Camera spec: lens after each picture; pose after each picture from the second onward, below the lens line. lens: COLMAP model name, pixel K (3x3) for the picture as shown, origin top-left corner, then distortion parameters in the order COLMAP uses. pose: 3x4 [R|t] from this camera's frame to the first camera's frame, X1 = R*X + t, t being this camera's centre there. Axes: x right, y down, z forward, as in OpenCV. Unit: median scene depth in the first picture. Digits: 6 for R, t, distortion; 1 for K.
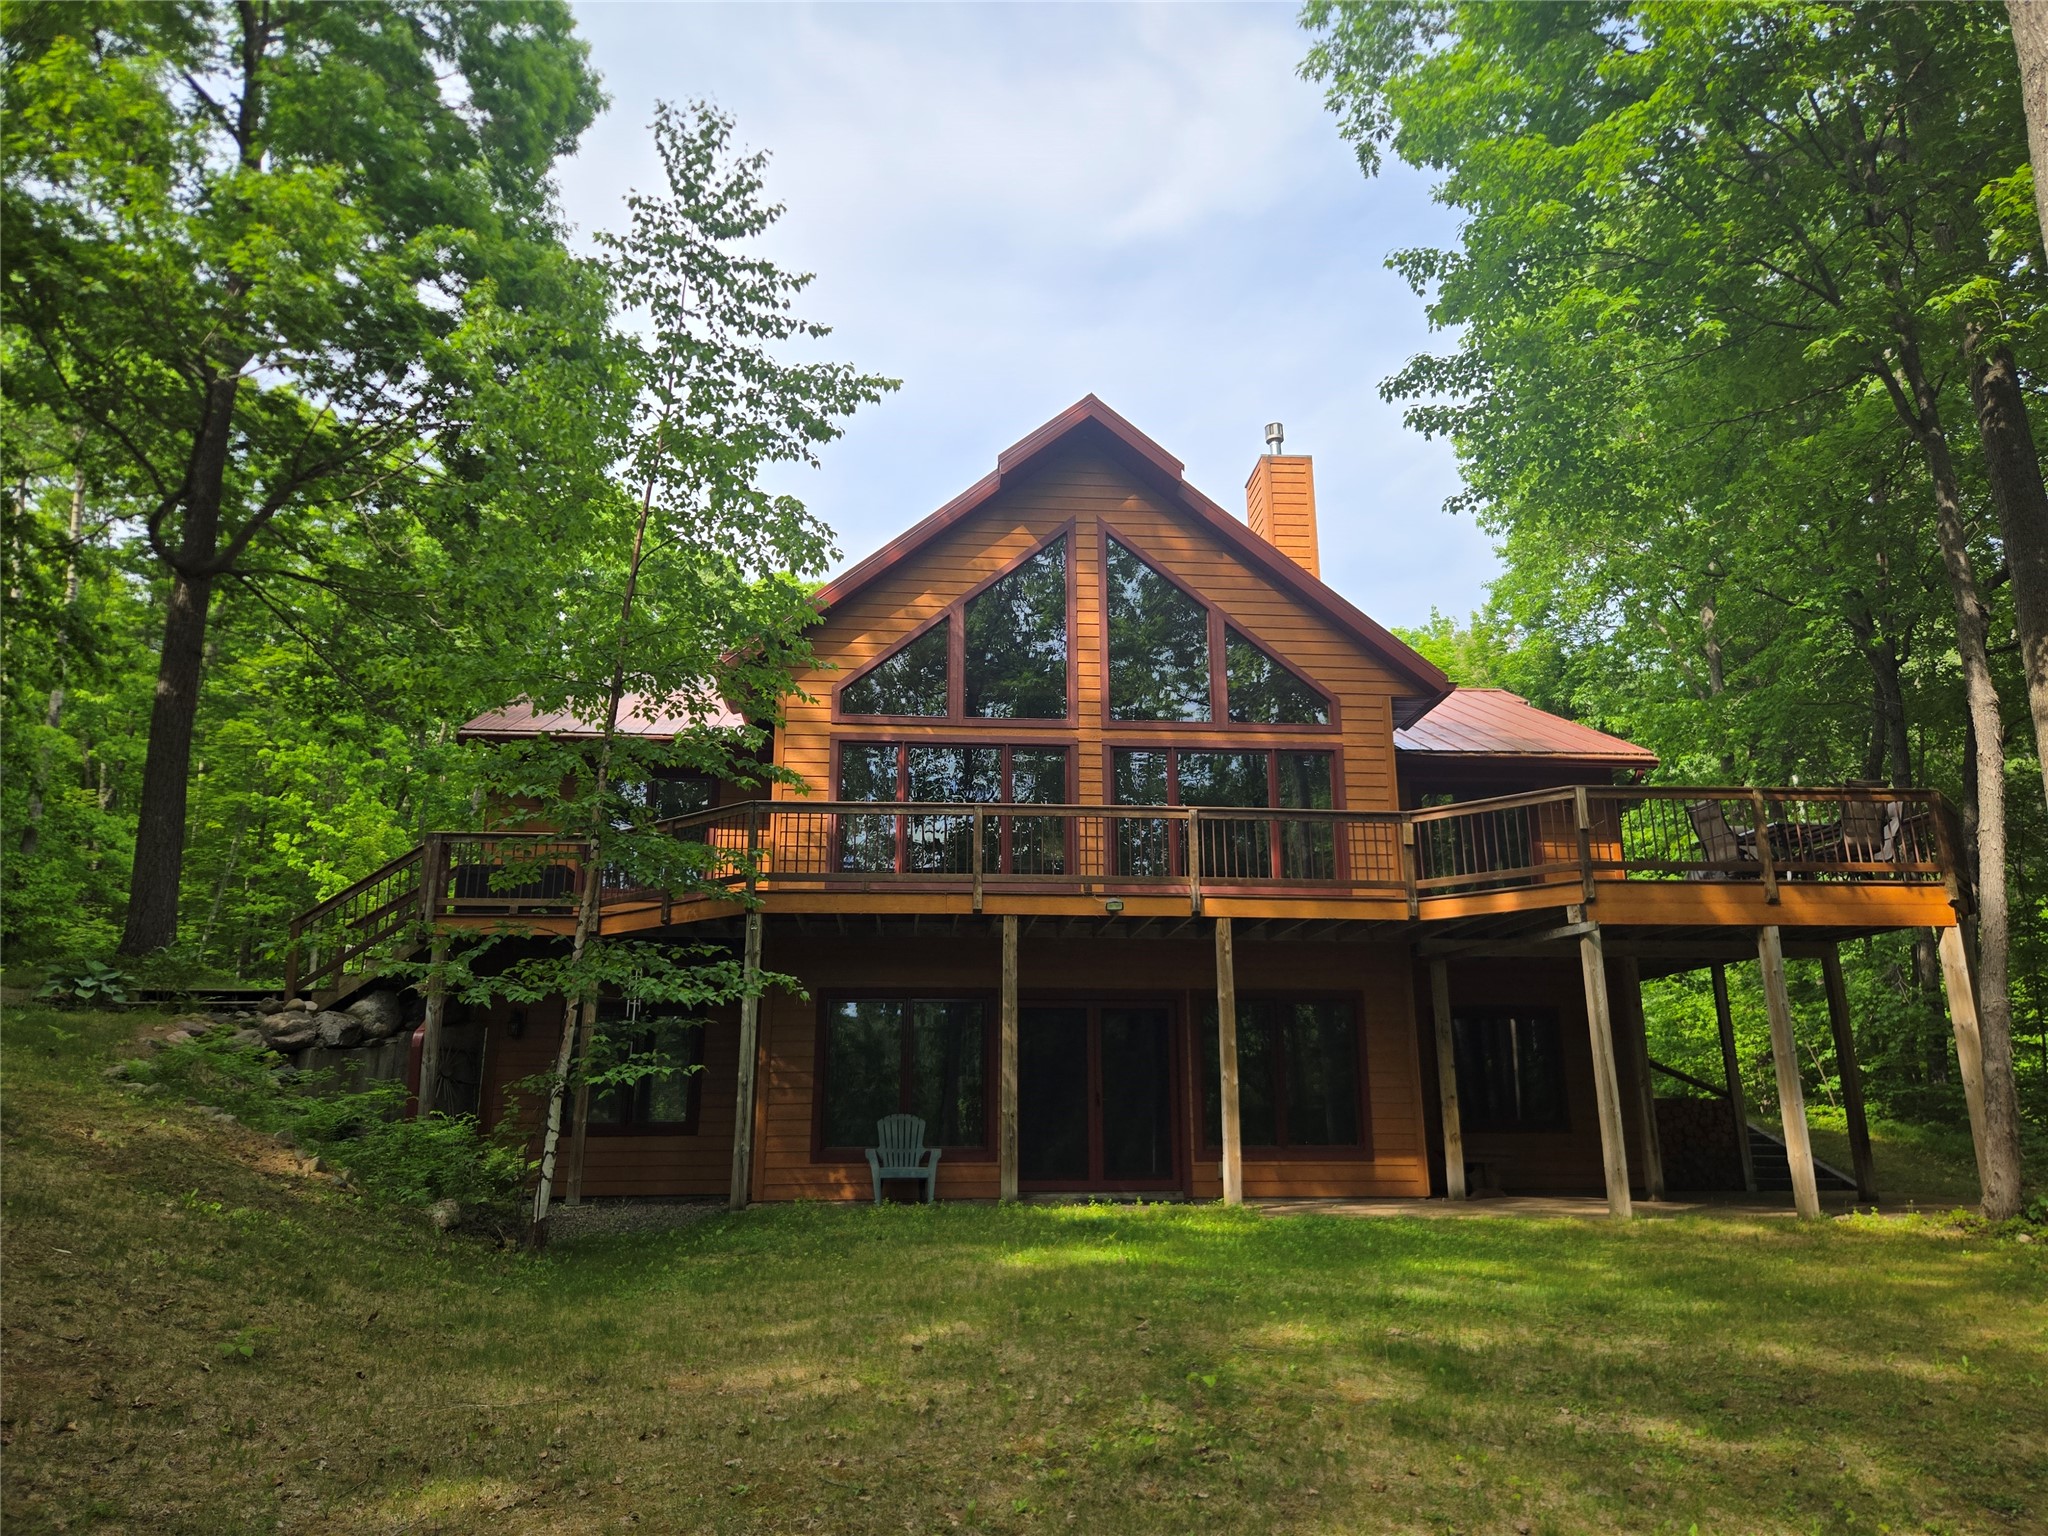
lens RADIAL K [[1355.2, 0, 1024.9], [0, 1355.2, 762.0], [0, 0, 1]] dist [0.044604, -0.001097]
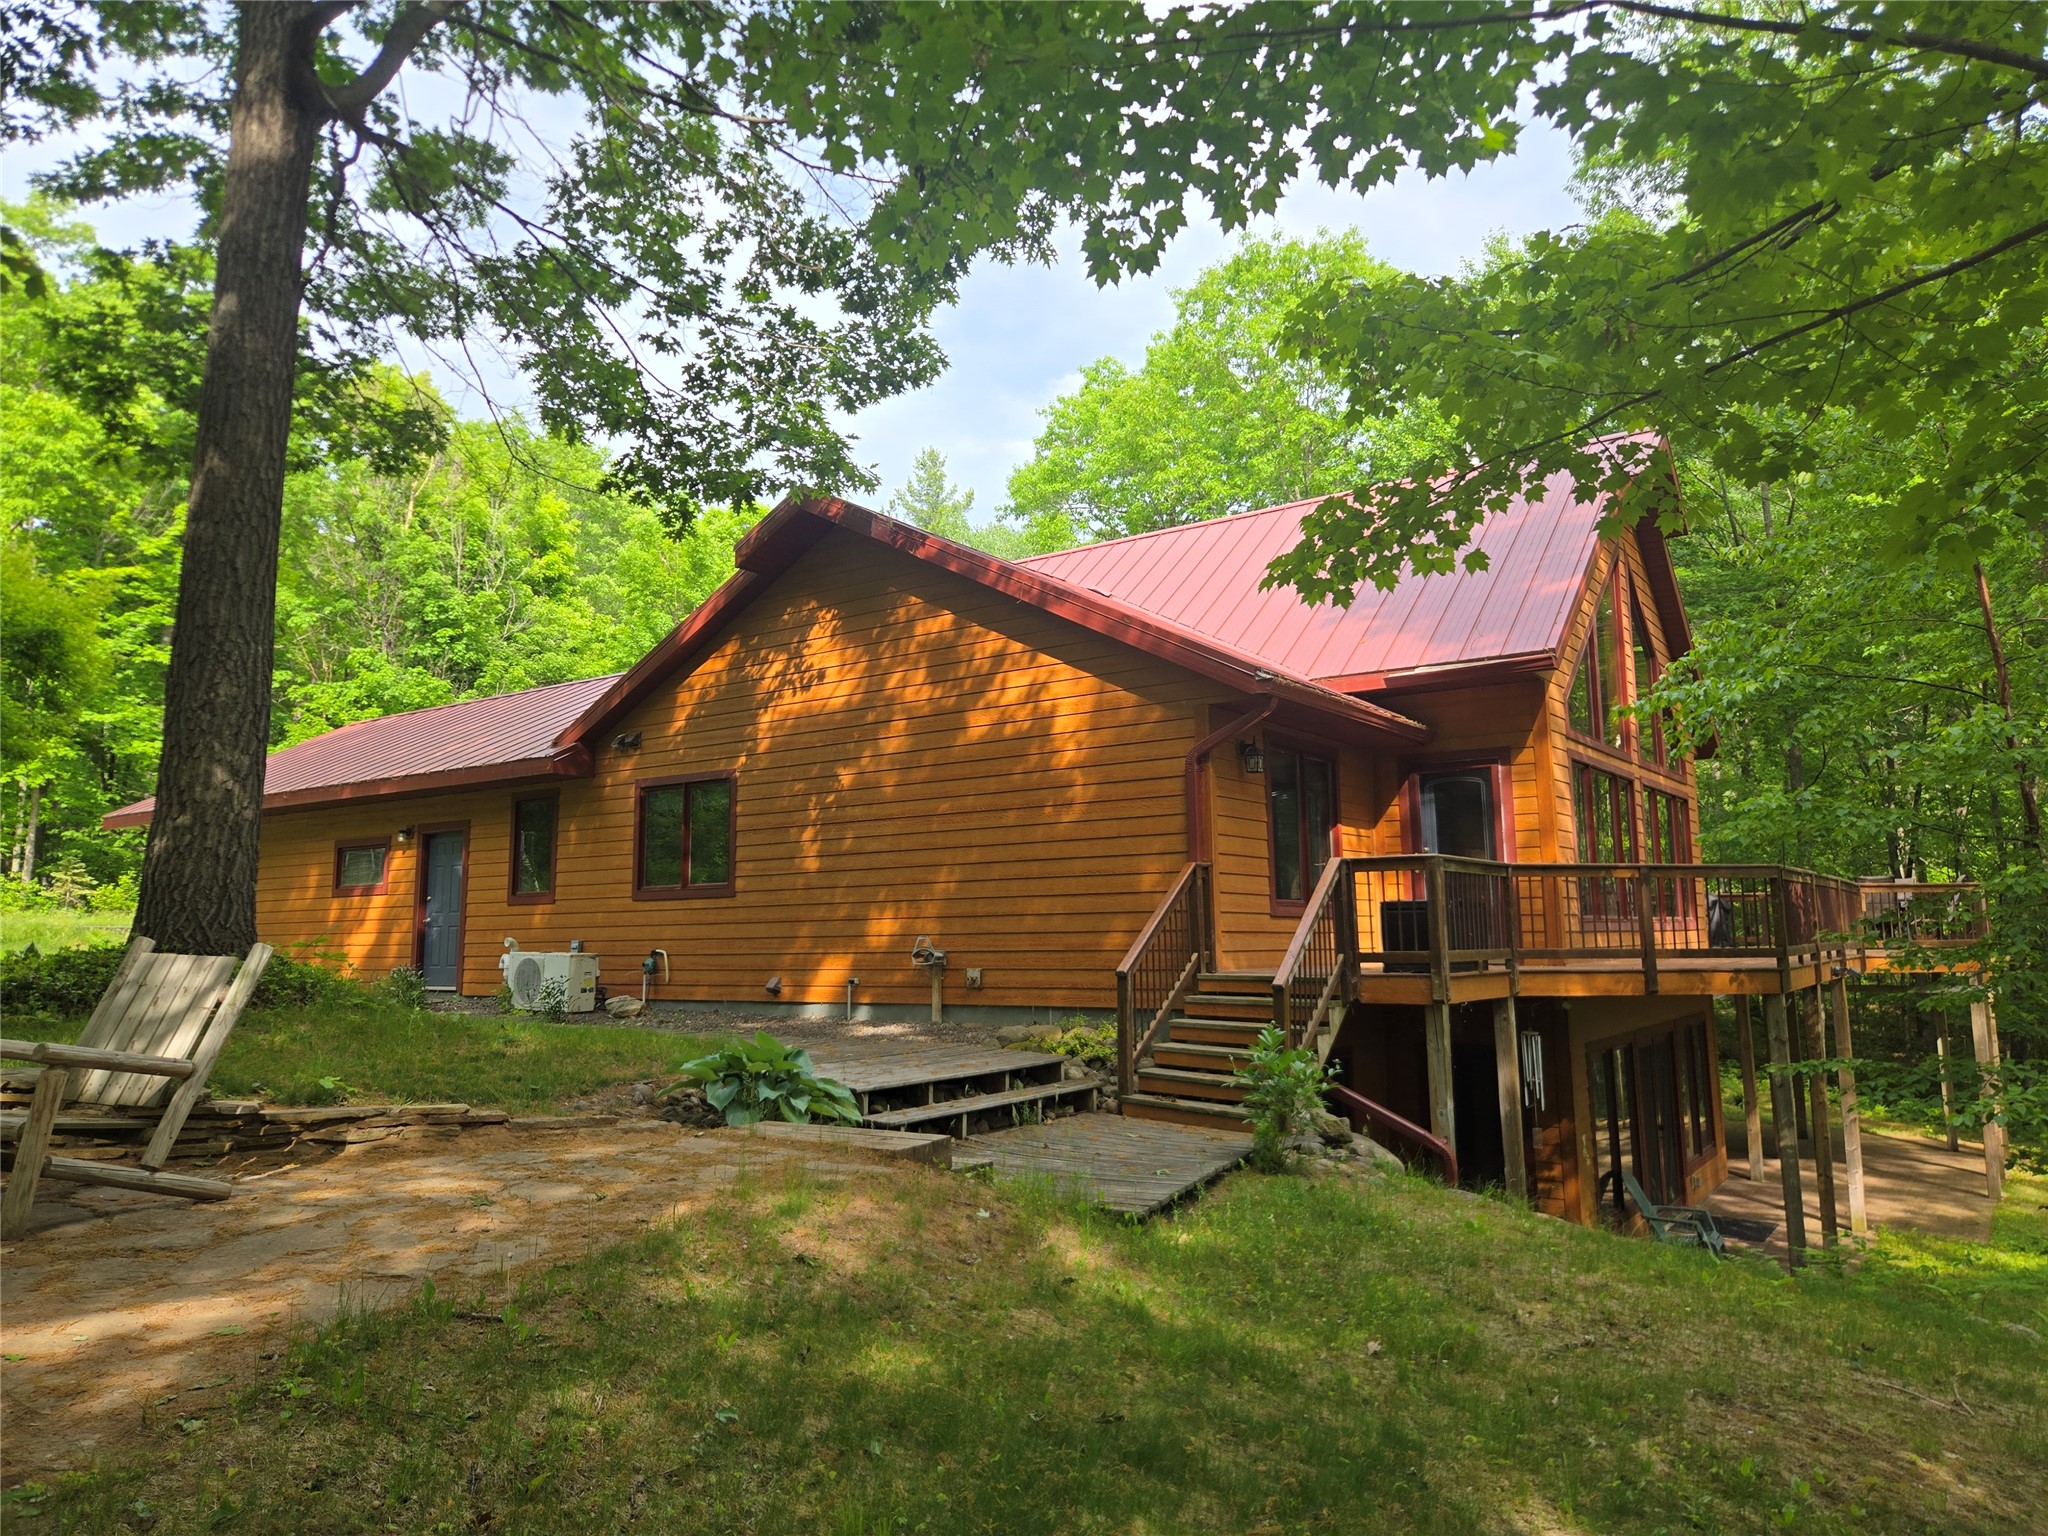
lens RADIAL K [[1355.2, 0, 1024.9], [0, 1355.2, 762.0], [0, 0, 1]] dist [0.044604, -0.001097]
pose [[0.659620, 0.092254, 0.745916, -1.129916], [-0.185360, 0.981751, 0.042494, 0.016633], [-0.728384, -0.166293, 0.664683, 0.744313]]
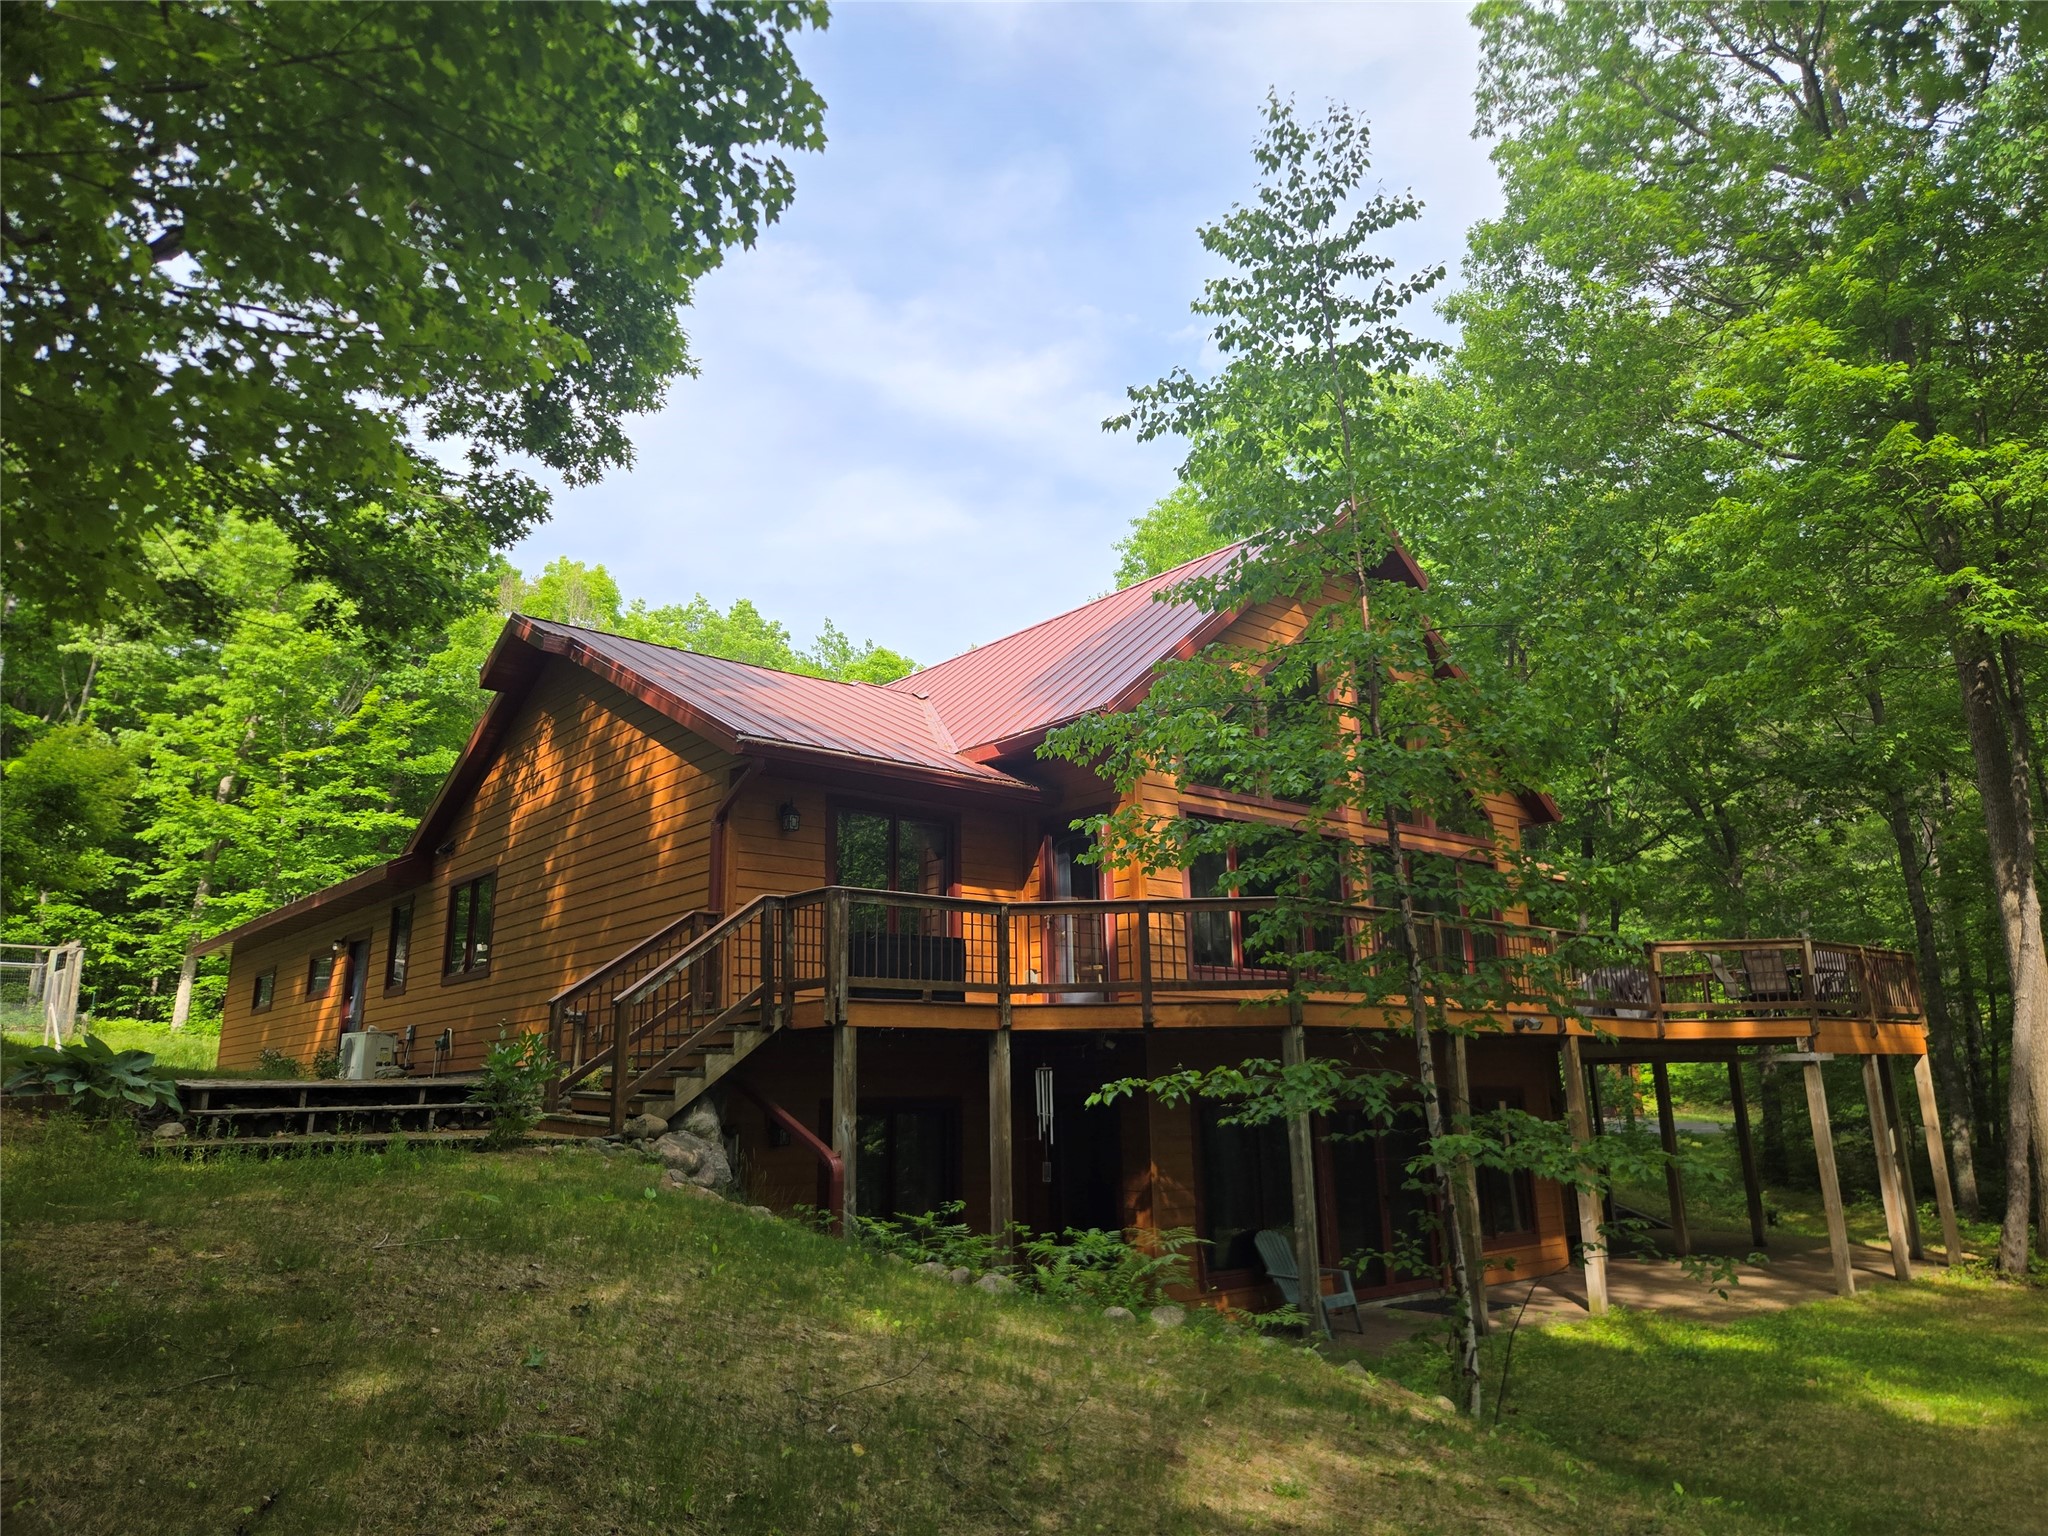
lens RADIAL K [[1355.2, 0, 1024.9], [0, 1355.2, 762.0], [0, 0, 1]] dist [0.044604, -0.001097]
pose [[0.813959, 0.127711, 0.566710, -0.810445], [-0.134648, 0.990445, -0.029809, -0.007992], [-0.565103, -0.052043, 0.823378, 0.353980]]
